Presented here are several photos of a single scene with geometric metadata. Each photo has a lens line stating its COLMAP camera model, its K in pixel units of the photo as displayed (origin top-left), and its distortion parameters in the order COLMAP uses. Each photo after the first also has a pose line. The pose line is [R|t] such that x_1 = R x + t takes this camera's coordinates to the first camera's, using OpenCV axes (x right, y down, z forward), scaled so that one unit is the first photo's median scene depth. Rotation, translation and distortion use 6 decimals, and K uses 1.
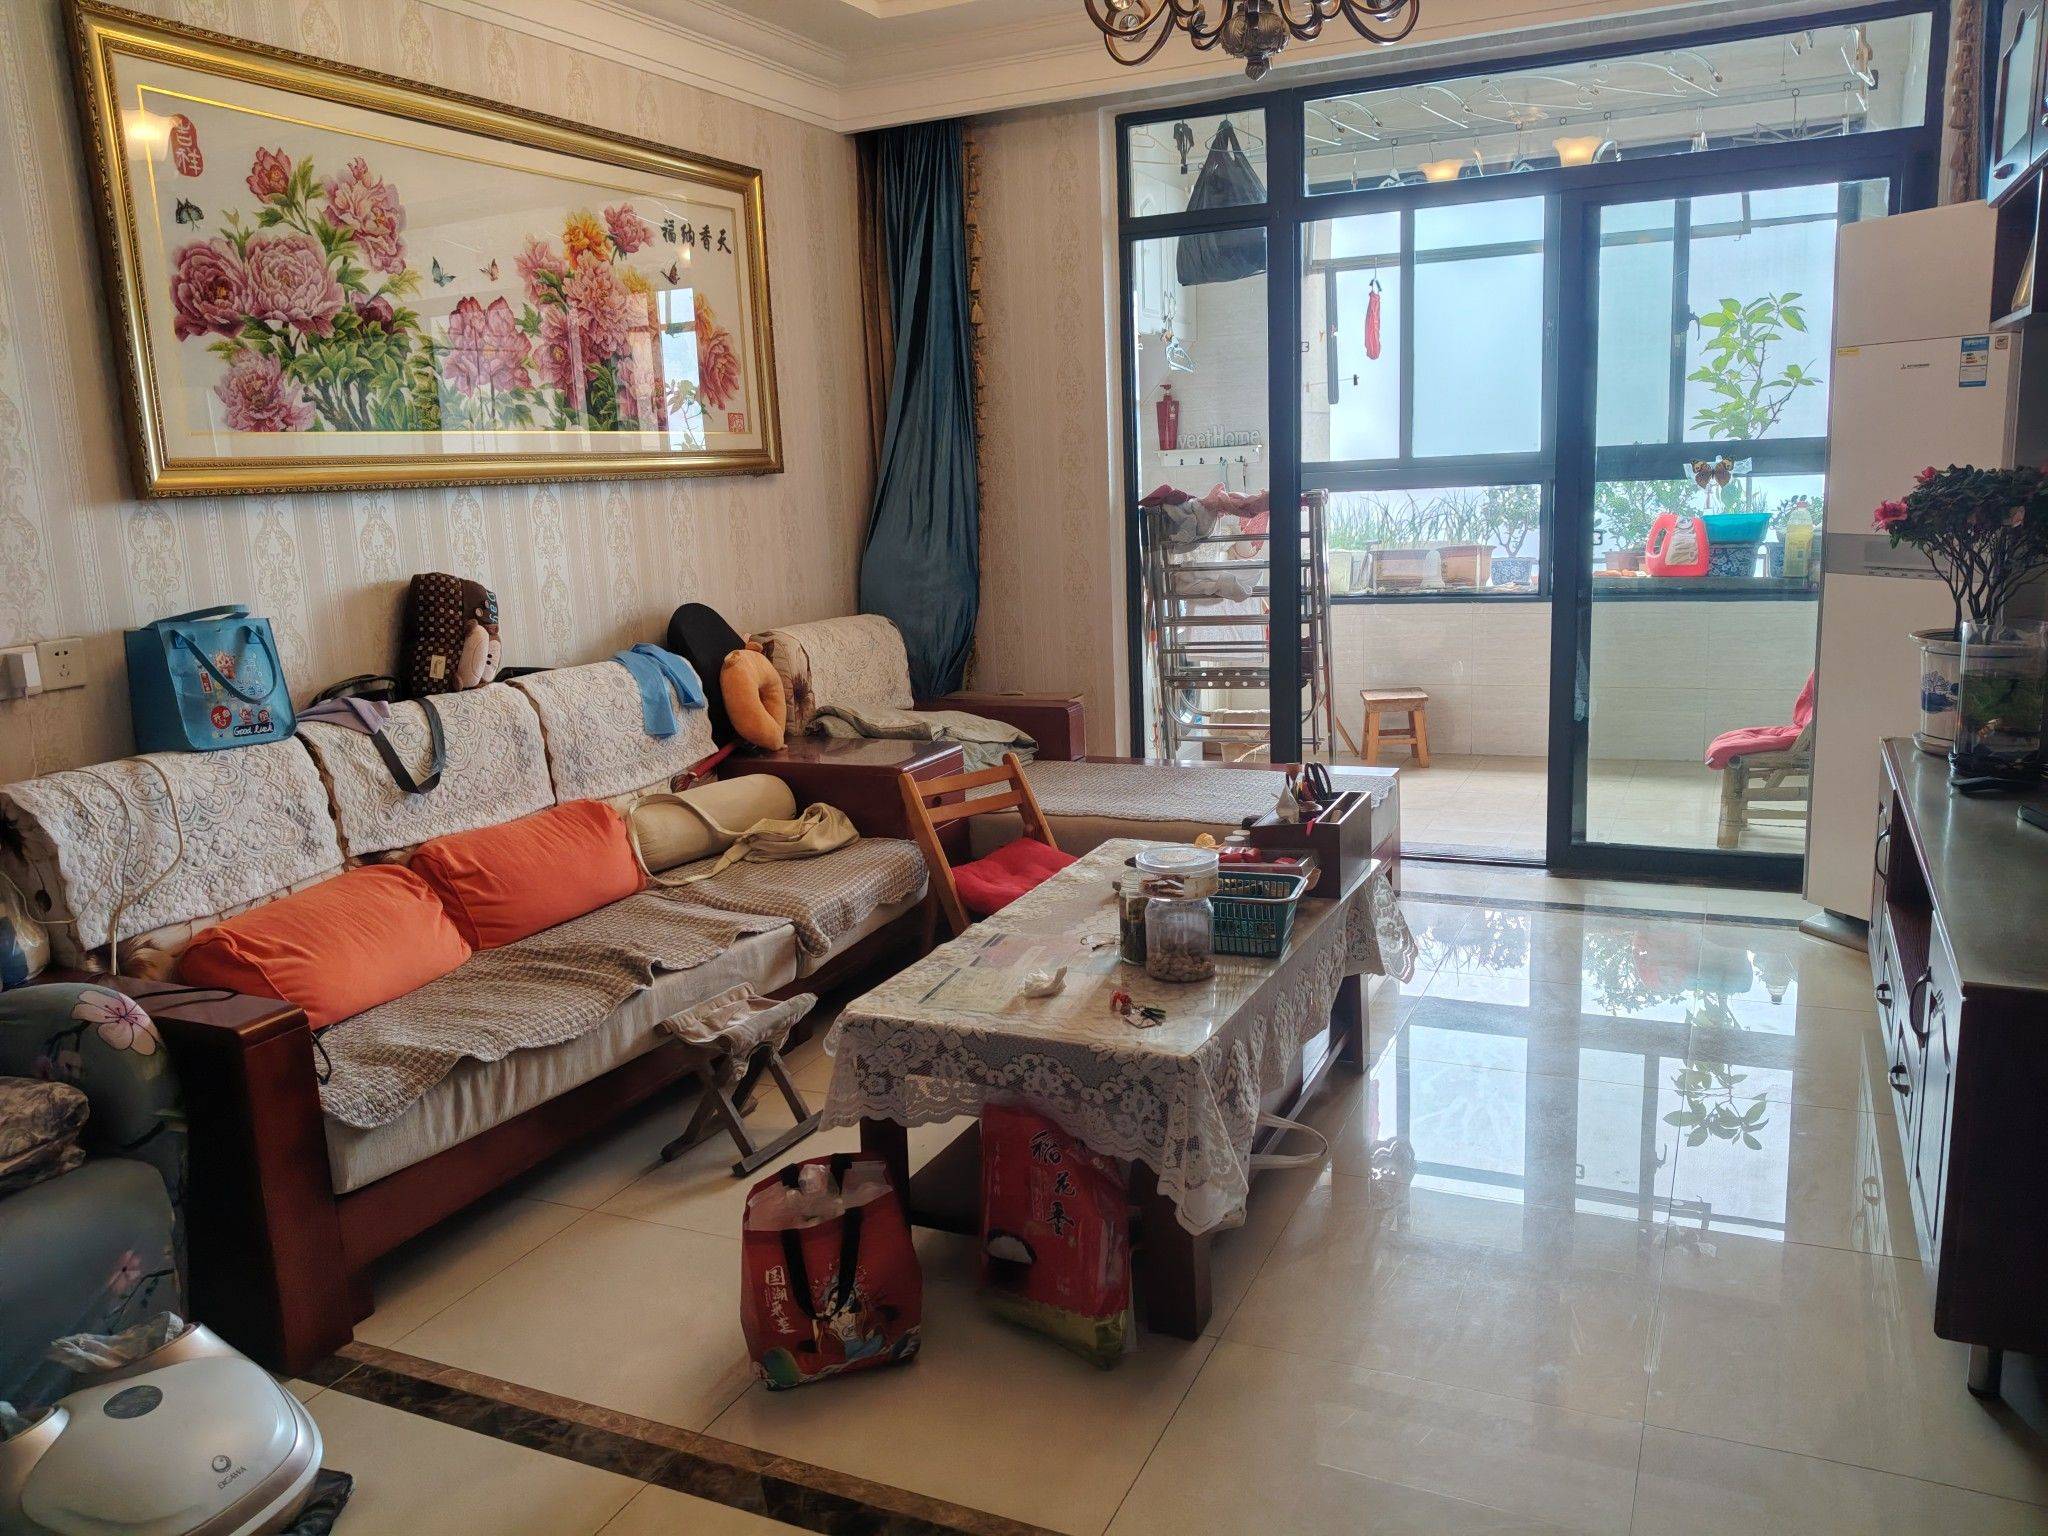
lens RADIAL K [[1563.6, 0, 1025.0], [0, 1563.6, 774.5], [0, 0, 1]] dist [0.090926, -0.173339]
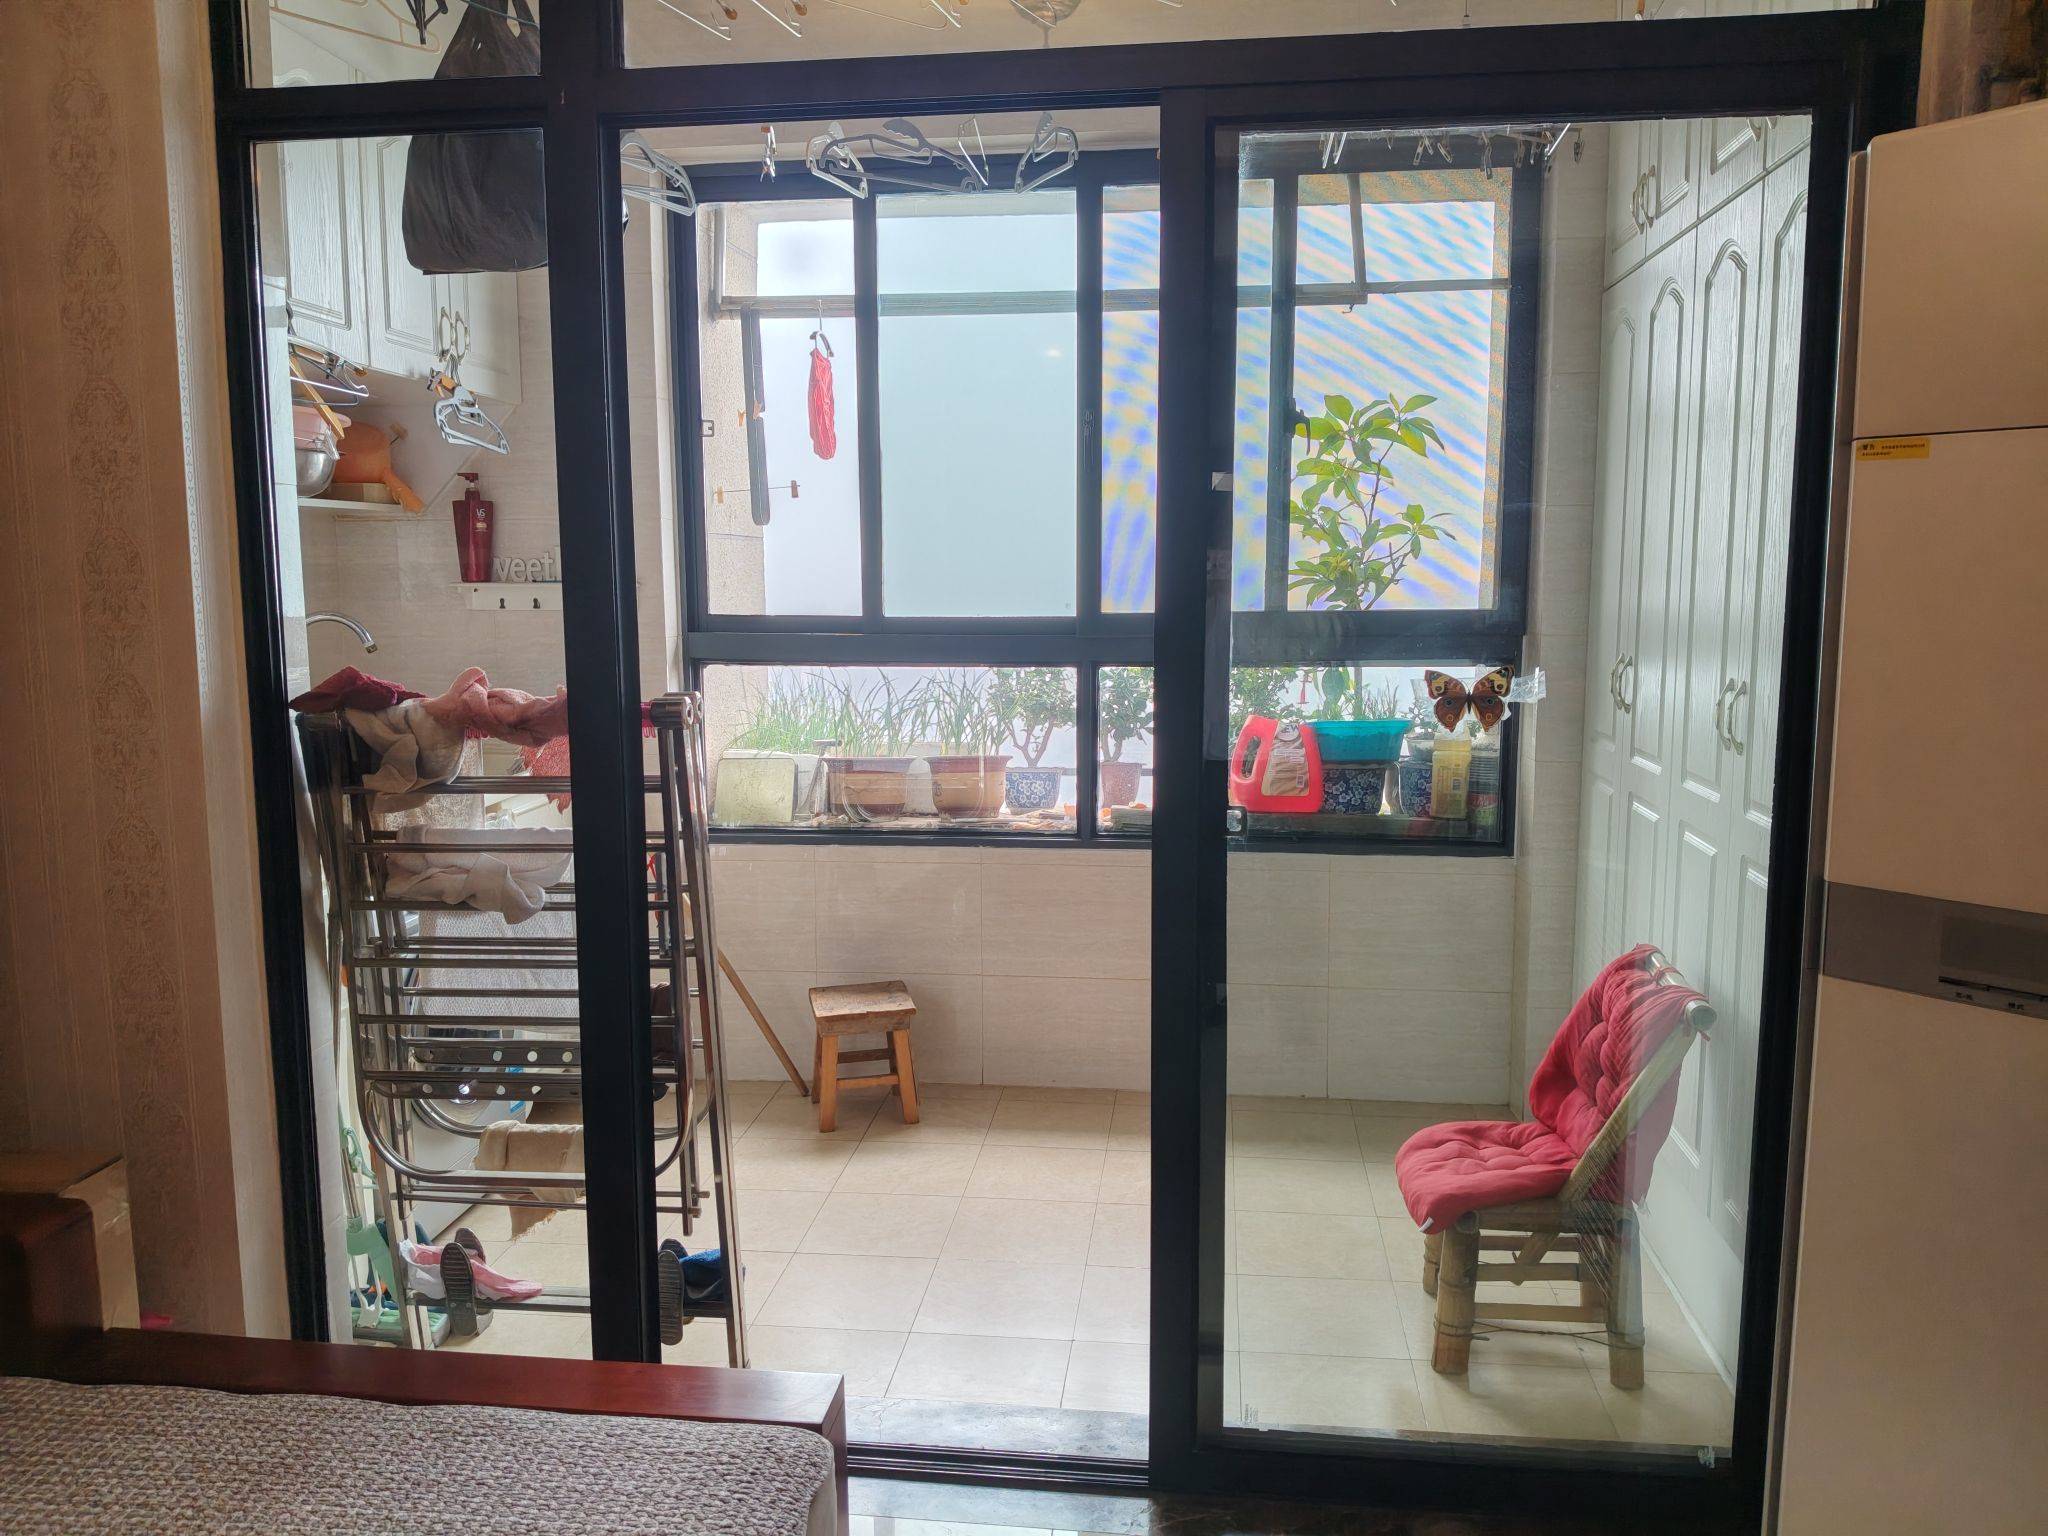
lens RADIAL K [[1563.6, 0, 1025.0], [0, 1563.6, 774.5], [0, 0, 1]] dist [0.090926, -0.173339]
pose [[0.950753, 0.000242, 0.309949, 0.111827], [0.023636, 0.997031, -0.073282, -0.095598], [-0.309046, 0.076999, 0.947925, 0.416882]]
